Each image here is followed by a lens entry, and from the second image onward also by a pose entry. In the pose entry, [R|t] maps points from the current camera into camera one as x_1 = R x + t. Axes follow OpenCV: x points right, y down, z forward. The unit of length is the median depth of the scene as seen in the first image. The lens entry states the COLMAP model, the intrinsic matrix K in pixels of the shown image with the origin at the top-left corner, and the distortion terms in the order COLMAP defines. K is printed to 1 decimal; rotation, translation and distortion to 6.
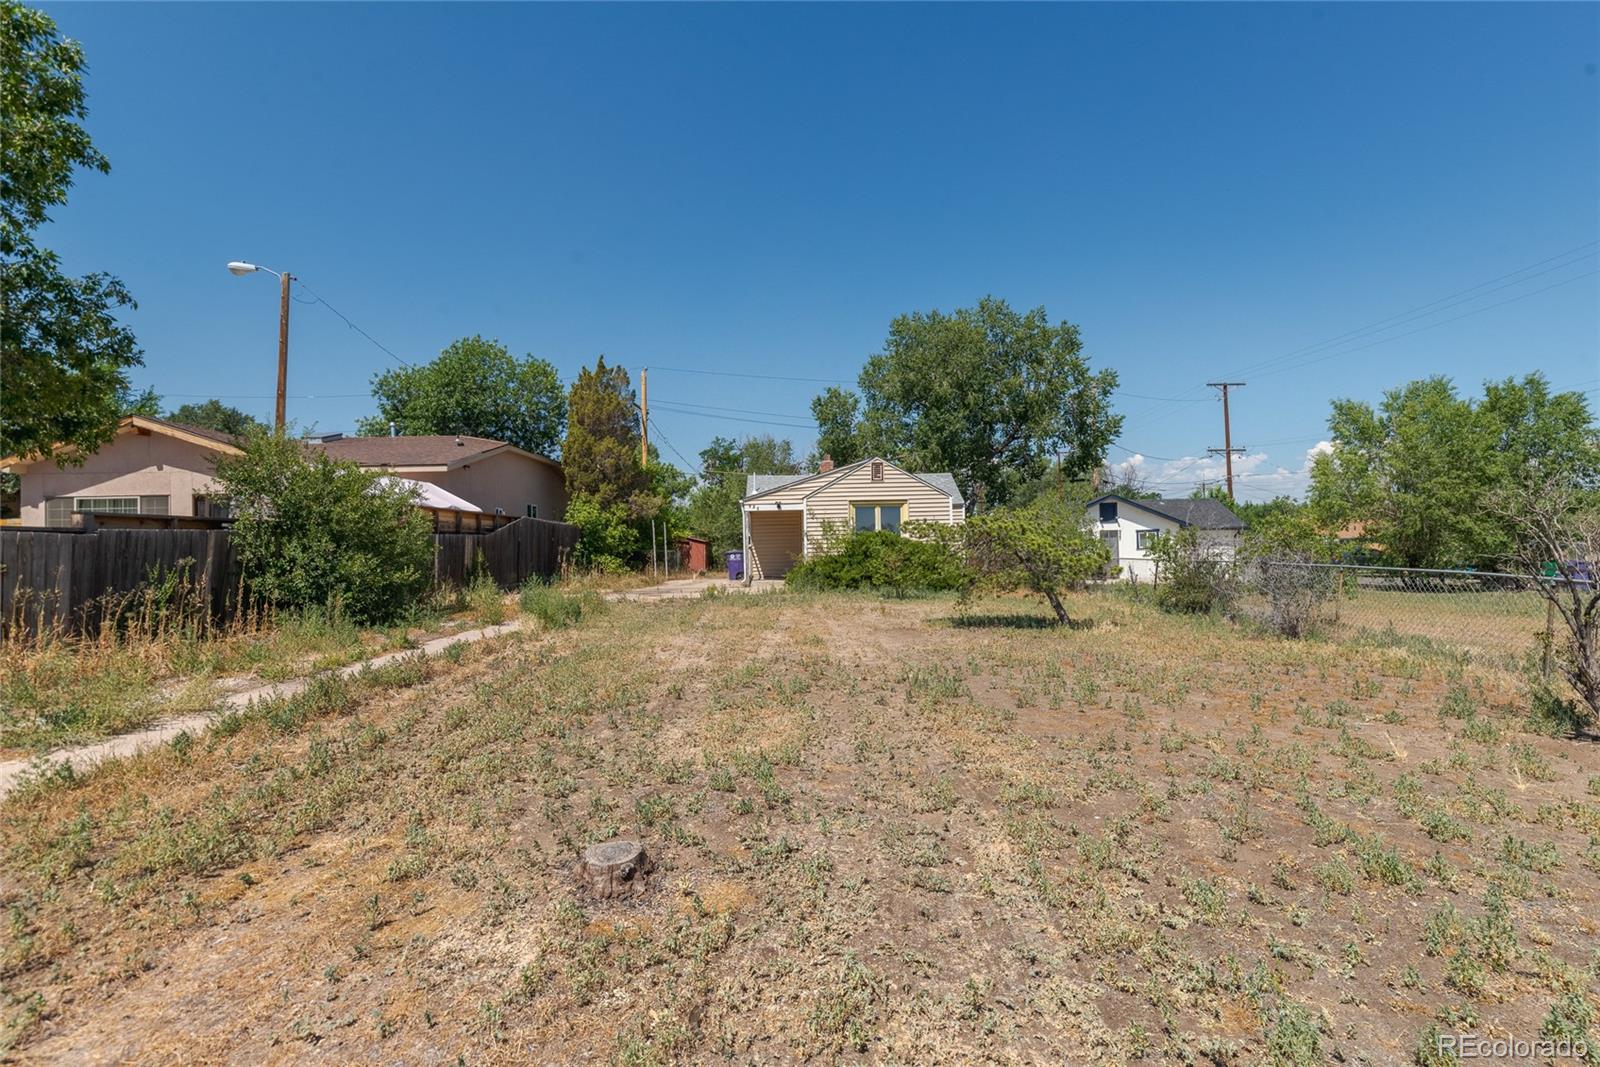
lens RADIAL K [[790.3, 0, 806.2], [0, 790.3, 543.4], [0, 0, 1]] dist [-0.000261, 0.000457]
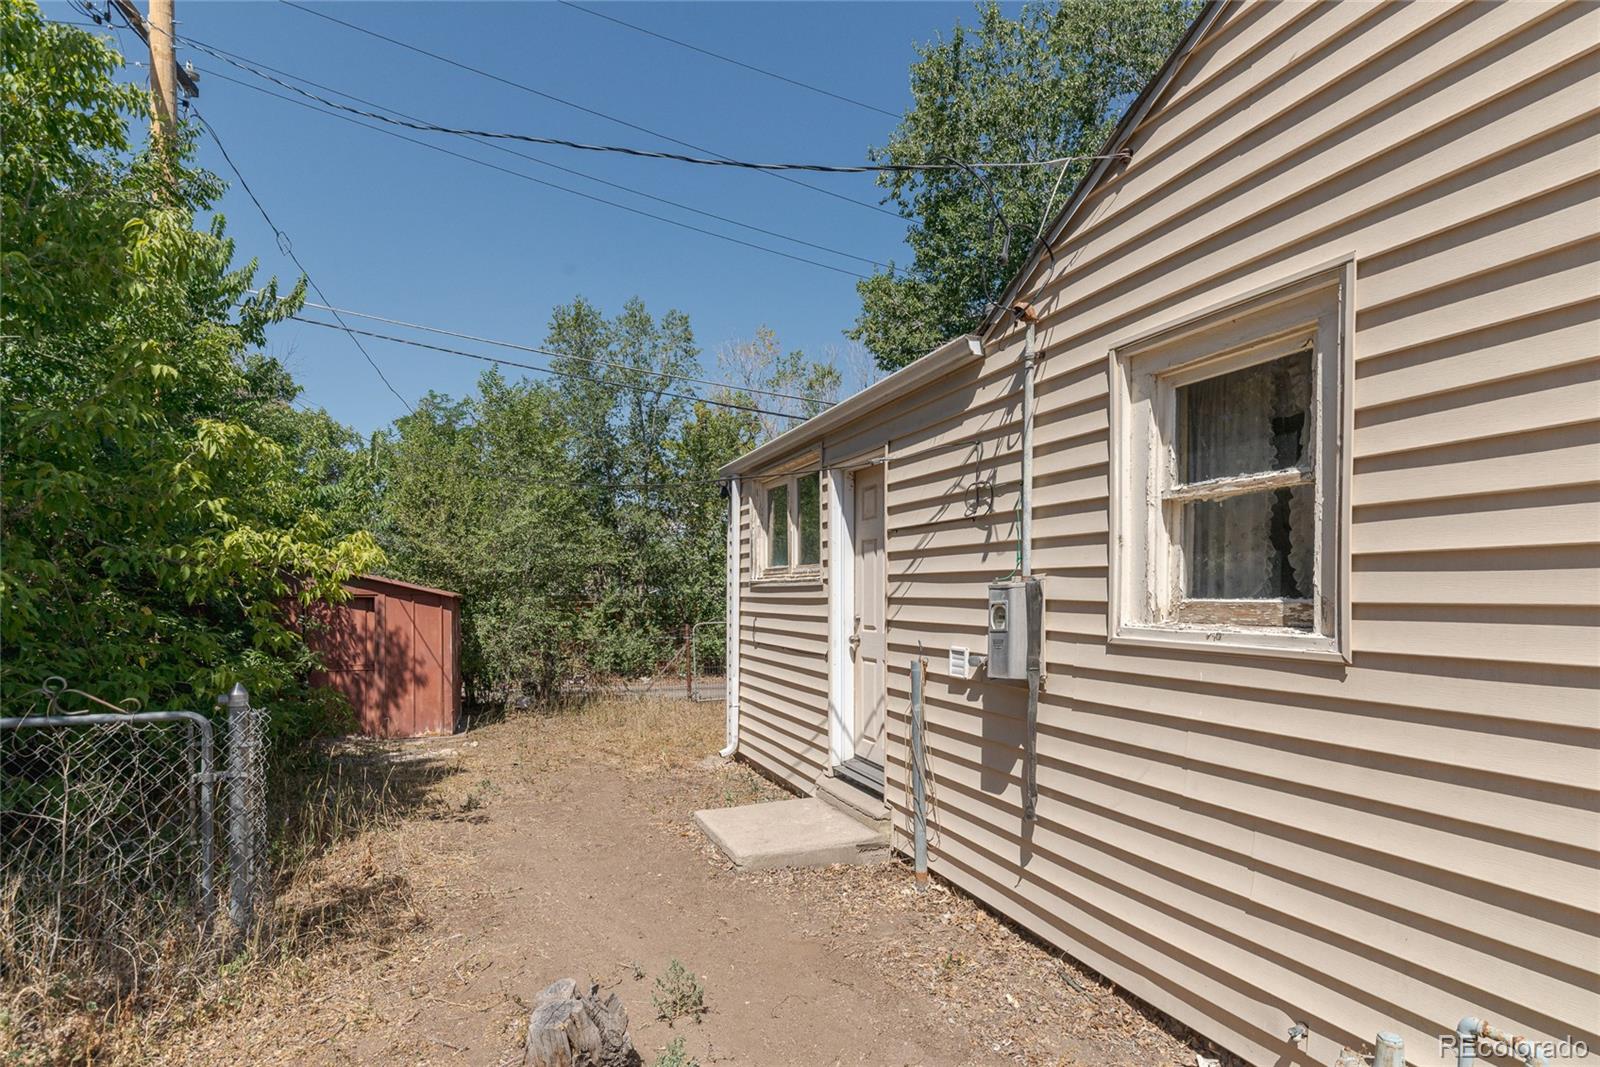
lens RADIAL K [[775.9, 0, 796.9], [0, 775.9, 596.7], [0, 0, 1]] dist [0.000009, 0.000086]
pose [[0.937287, 0.013864, 0.348283, -0.174730], [-0.016565, 0.999851, 0.004779, -0.007602], [-0.348165, -0.010249, 0.937377, 1.181617]]
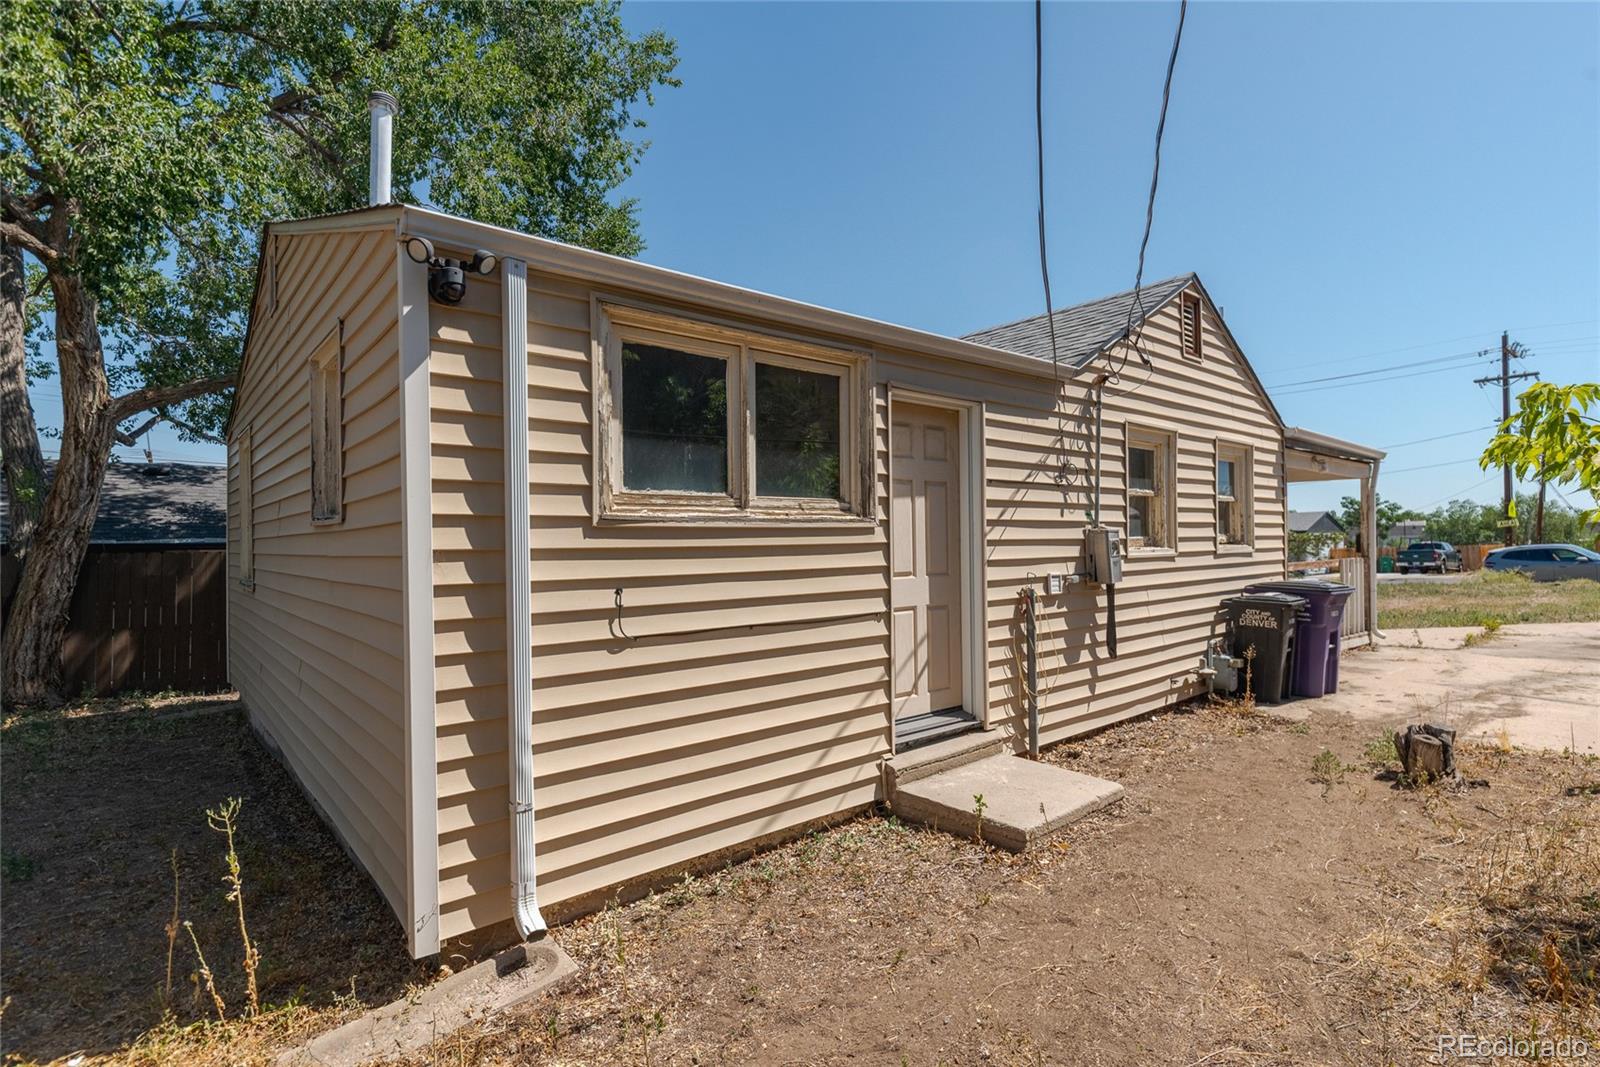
lens RADIAL K [[790.3, 0, 806.2], [0, 790.3, 543.4], [0, 0, 1]] dist [-0.000261, 0.000457]
pose [[-0.626052, 0.032128, 0.779120, -0.222045], [0.025186, 0.999463, -0.020976, -0.002926], [-0.779375, 0.006491, -0.626524, 1.508232]]
